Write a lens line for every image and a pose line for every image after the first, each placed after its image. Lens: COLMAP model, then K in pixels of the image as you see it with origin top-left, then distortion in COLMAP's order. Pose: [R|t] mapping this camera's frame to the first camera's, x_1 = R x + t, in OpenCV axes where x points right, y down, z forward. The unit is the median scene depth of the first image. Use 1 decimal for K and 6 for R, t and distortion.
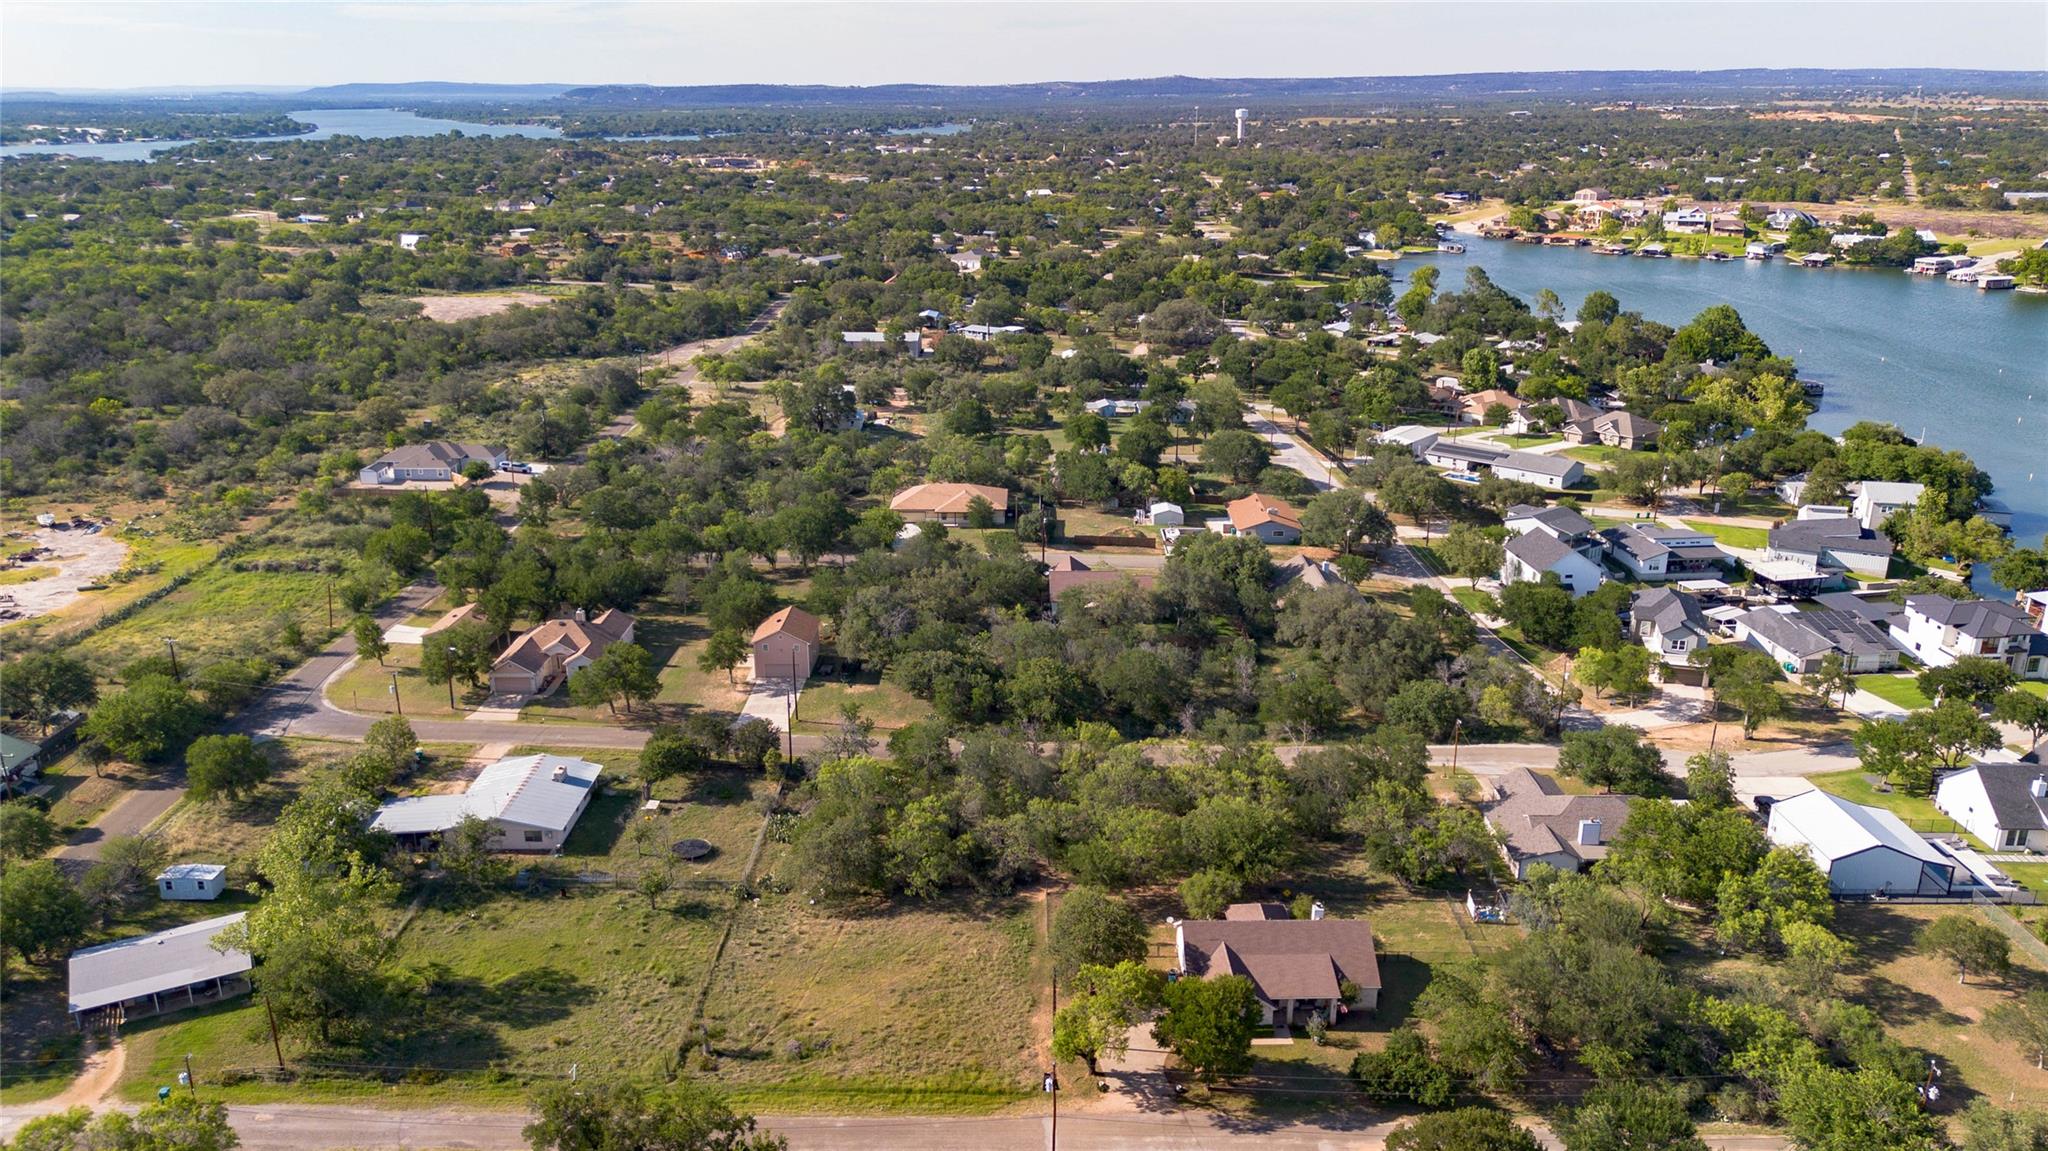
lens RADIAL K [[1461.1, 0, 1024.0], [0, 1461.1, 580.1], [0, 0, 1]] dist [0.061322, -0.061799]
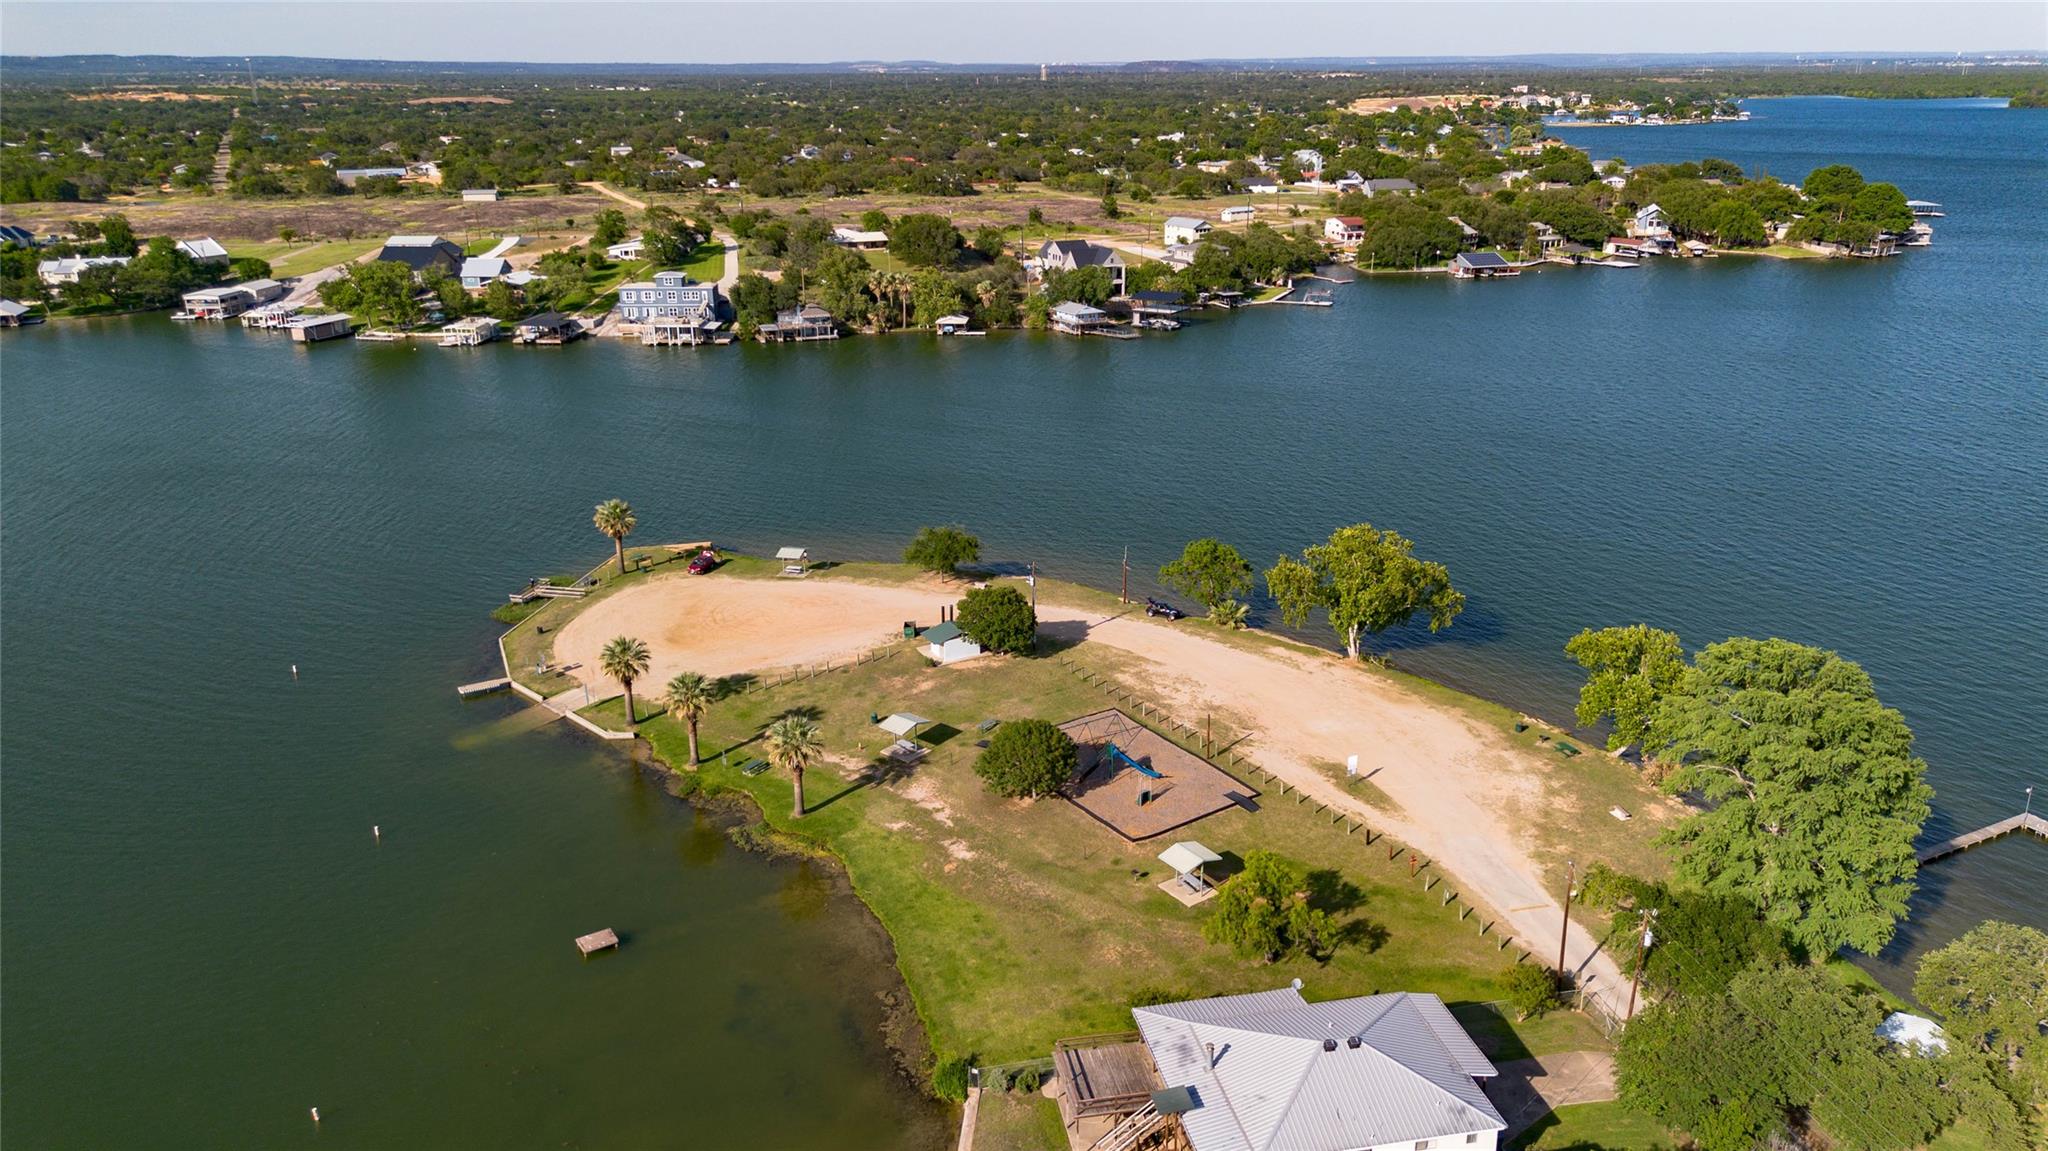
lens RADIAL K [[1440.5, 0, 1016.2], [0, 1440.5, 599.9], [0, 0, 1]] dist [0.058708, -0.056056]
pose [[0.574158, -0.282959, 0.768295, 1.180045], [0.266564, 0.951858, 0.151358, -0.388001], [-0.774136, 0.117897, 0.621944, 1.555877]]
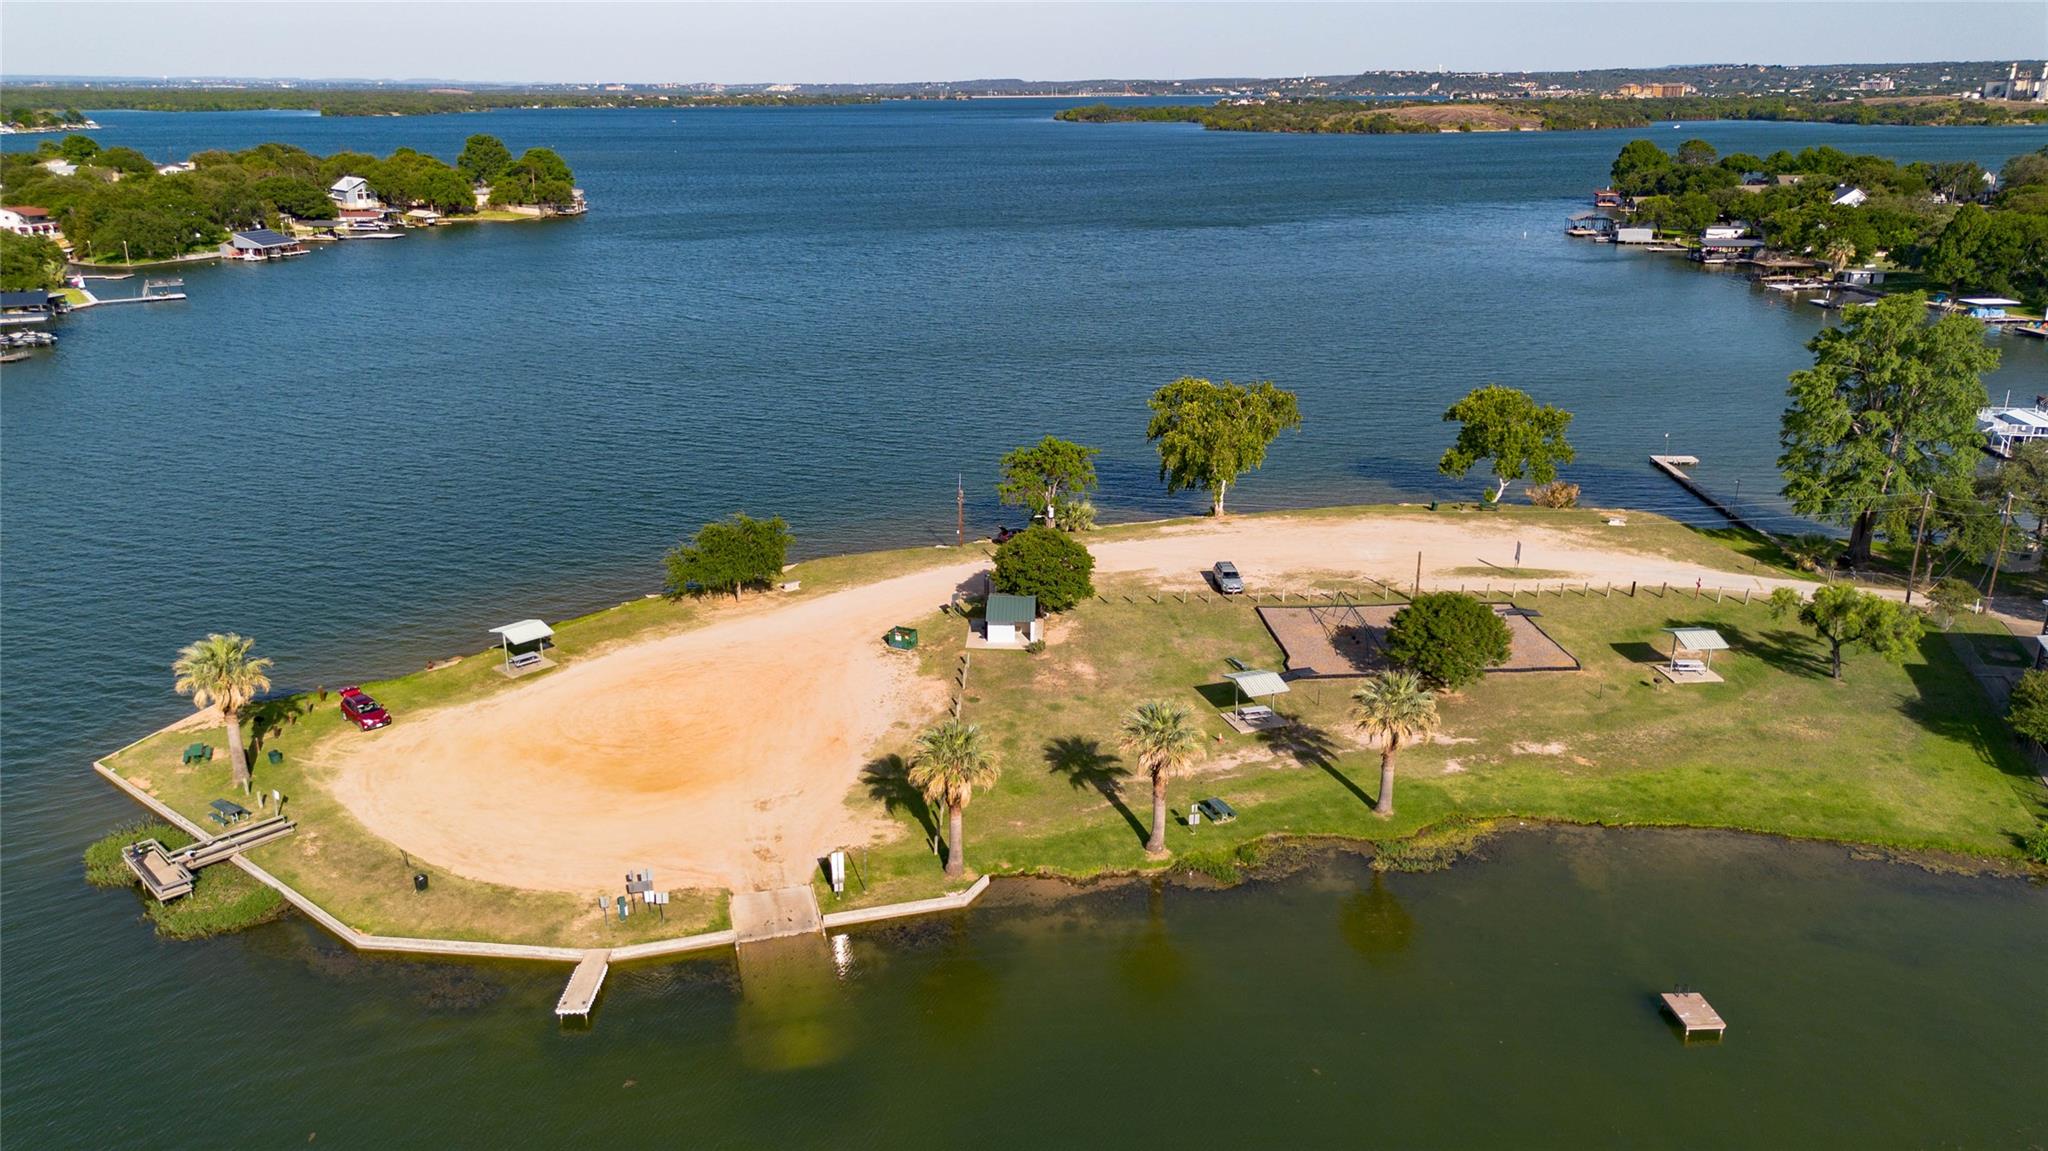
lens RADIAL K [[1461.1, 0, 1024.0], [0, 1461.1, 580.1], [0, 0, 1]] dist [0.061322, -0.061799]
pose [[-0.430979, -0.284127, 0.856463, 1.268172], [0.291859, 0.854226, 0.430250, -0.518509], [-0.853859, 0.435396, -0.285229, 2.240427]]
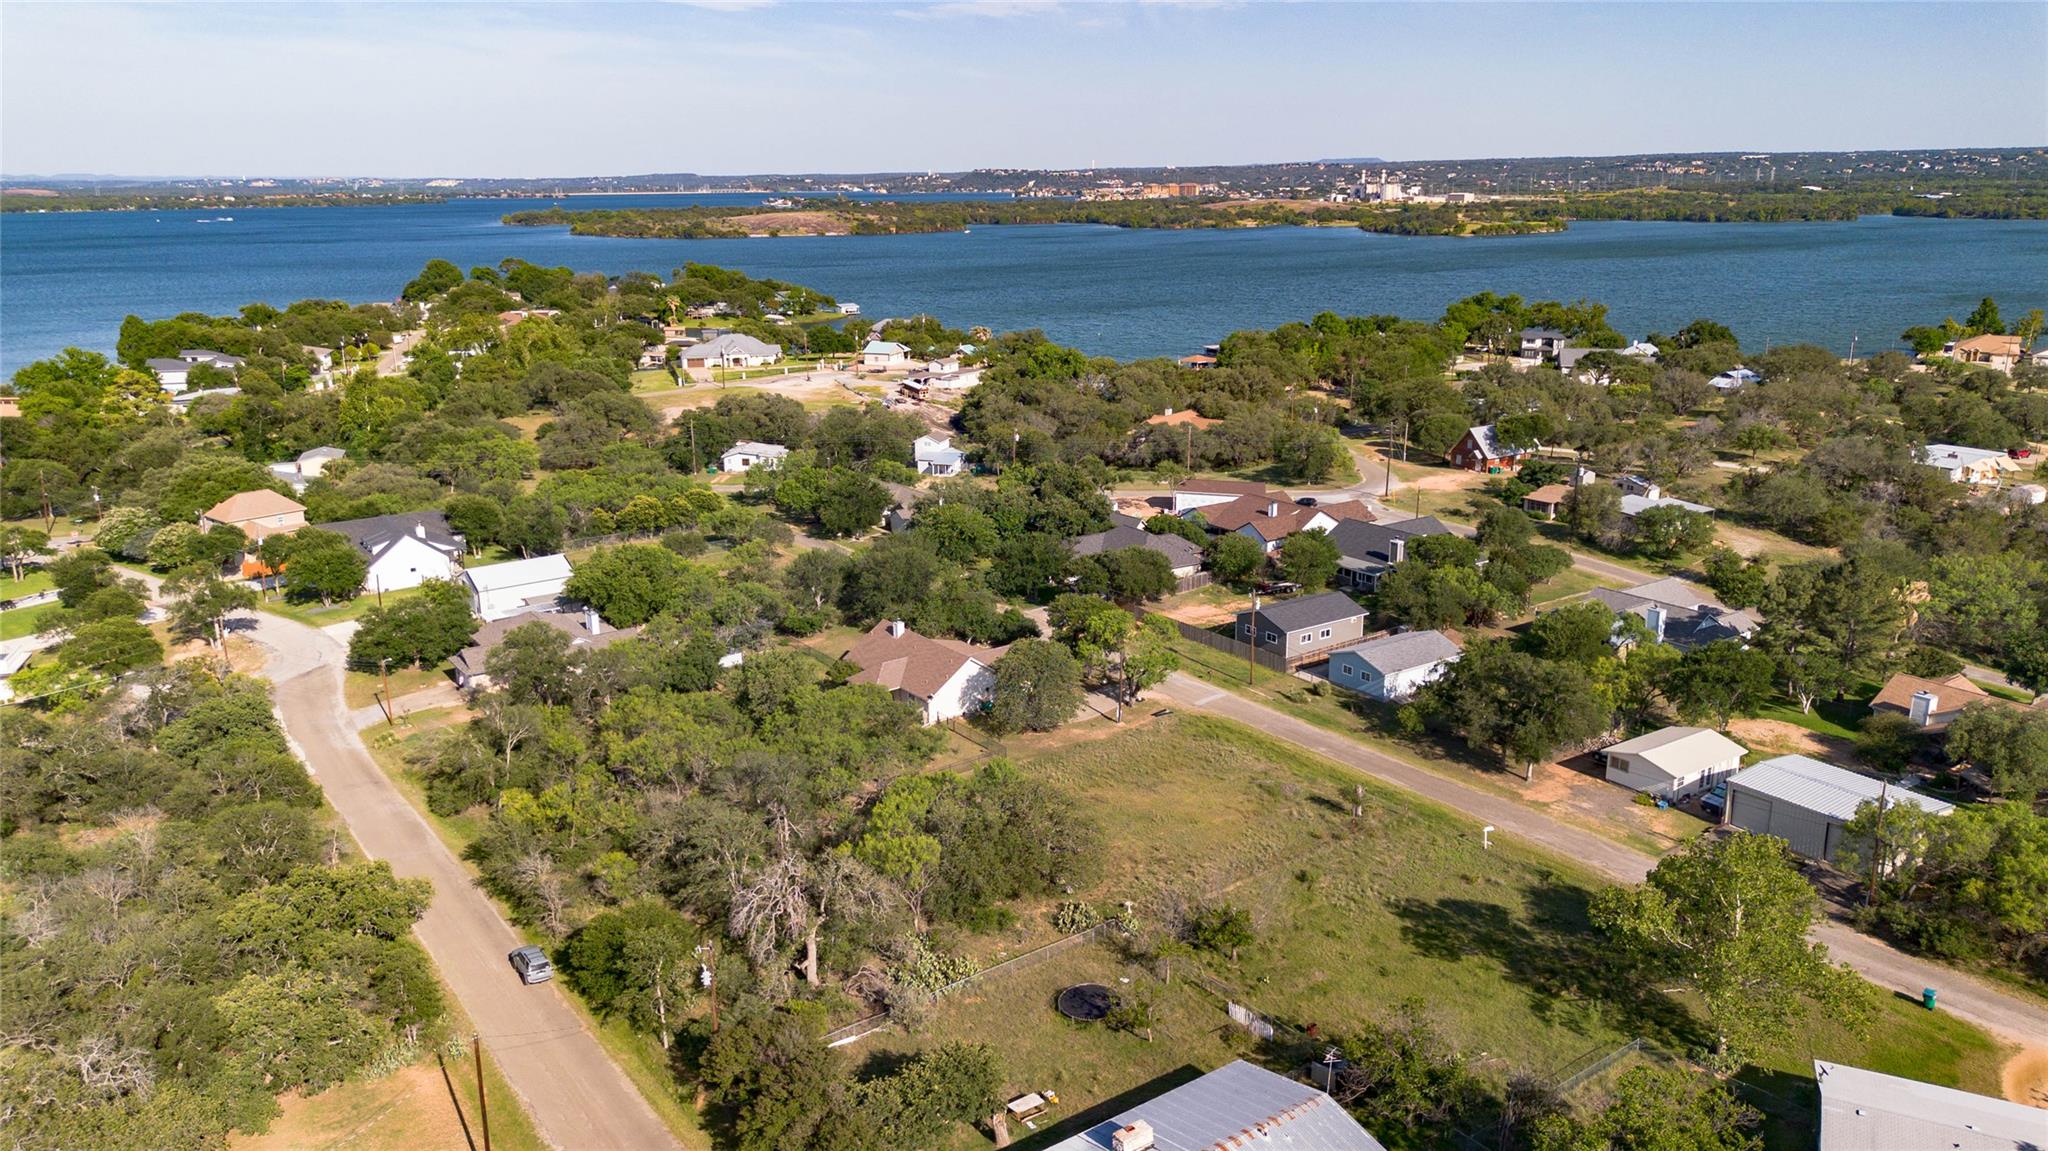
lens RADIAL K [[1455.7, 0, 1023.8], [0, 1455.7, 586.8], [0, 0, 1]] dist [0.065608, -0.065872]
pose [[-0.579980, -0.213721, 0.786095, -0.538684], [0.269354, 0.860386, 0.432648, -0.194936], [-0.768812, 0.462665, -0.441441, 0.999929]]
